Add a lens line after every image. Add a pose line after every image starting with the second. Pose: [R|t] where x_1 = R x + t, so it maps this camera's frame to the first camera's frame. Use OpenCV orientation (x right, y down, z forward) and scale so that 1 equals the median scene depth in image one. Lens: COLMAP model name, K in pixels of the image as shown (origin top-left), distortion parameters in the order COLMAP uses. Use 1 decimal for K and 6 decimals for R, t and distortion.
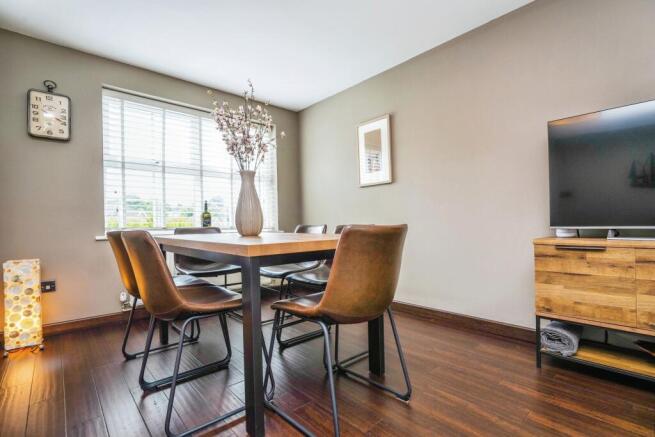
lens RADIAL K [[304.7, 0, 327.5], [0, 304.7, 218.2], [0, 0, 1]] dist [-0.000089, -0.000001]
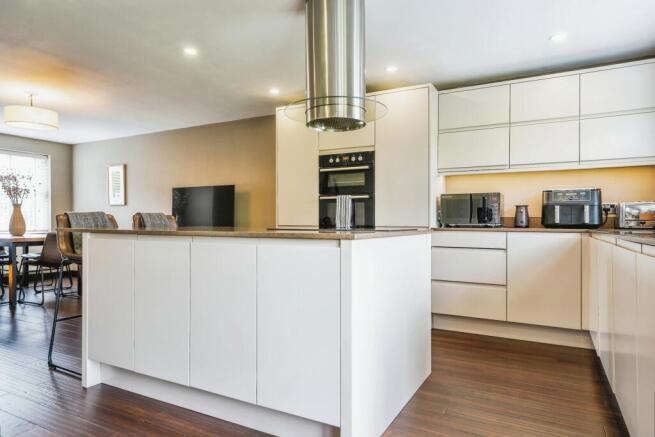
lens RADIAL K [[414.2, 0, 327.5], [0, 414.2, 221.4], [0, 0, 1]] dist [0.001386, 0.000221]
pose [[0.940082, 0.025300, 0.340007, 0.484584], [-0.023067, 0.999678, -0.010609, -0.031275], [-0.340166, 0.002131, 0.940363, -1.499625]]
